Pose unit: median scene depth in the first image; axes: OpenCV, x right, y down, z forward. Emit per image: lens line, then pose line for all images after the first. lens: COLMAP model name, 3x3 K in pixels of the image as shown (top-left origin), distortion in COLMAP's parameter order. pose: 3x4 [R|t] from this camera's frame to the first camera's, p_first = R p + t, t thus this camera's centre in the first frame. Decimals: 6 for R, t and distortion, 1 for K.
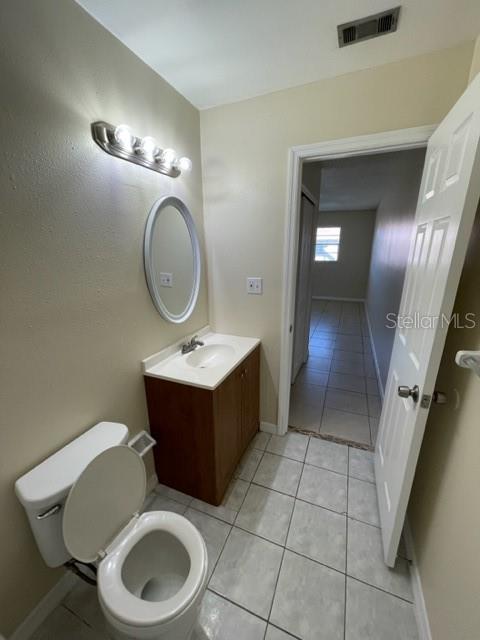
lens RADIAL K [[259.1, 0, 236.9], [0, 259.1, 325.1], [0, 0, 1]] dist [-0.001611, -0.000285]
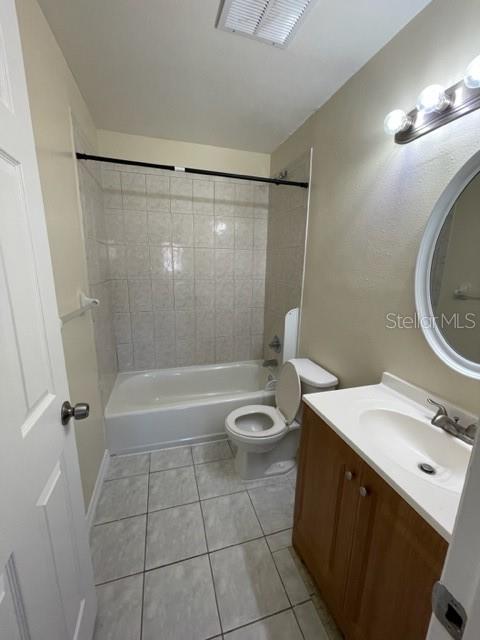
lens RADIAL K [[259.1, 0, 237.6], [0, 259.1, 317.0], [0, 0, 1]] dist [-0.001611, -0.000285]
pose [[-0.770612, 0.131497, -0.623590, 0.507443], [-0.189567, 0.886897, 0.421281, -0.281007], [0.608458, 0.442857, -0.658526, 1.145923]]
